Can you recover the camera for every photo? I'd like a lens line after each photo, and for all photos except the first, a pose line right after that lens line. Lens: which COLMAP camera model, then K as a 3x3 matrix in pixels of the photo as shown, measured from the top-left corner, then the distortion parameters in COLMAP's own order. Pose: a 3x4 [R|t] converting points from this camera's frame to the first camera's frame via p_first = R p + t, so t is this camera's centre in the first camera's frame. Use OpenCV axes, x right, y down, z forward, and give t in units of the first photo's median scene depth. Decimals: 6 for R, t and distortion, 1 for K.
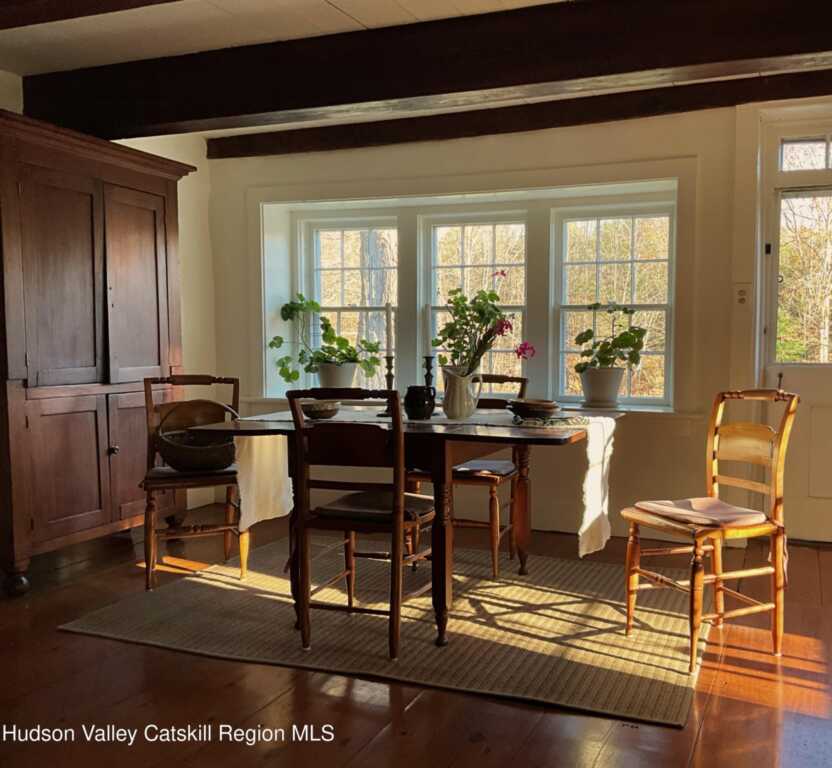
lens RADIAL K [[886.3, 0, 418.2], [0, 886.3, 398.5], [0, 0, 1]] dist [0.015507, 0.003086]
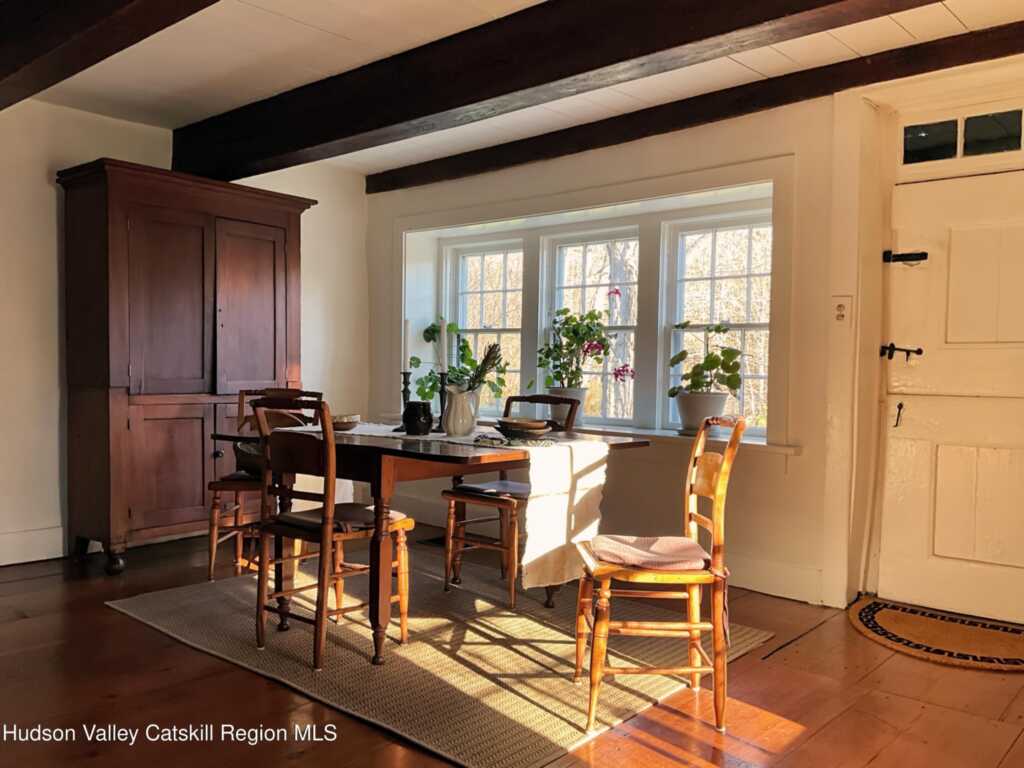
lens RADIAL K [[865.5, 0, 512.0], [0, 865.5, 384.0], [0, 0, 1]] dist [0.087069, -0.183133]
pose [[0.927235, 0.019480, -0.373972, 0.413037], [-0.039411, 0.998176, -0.045722, 0.005580], [0.372399, 0.057134, 0.926312, 0.115926]]
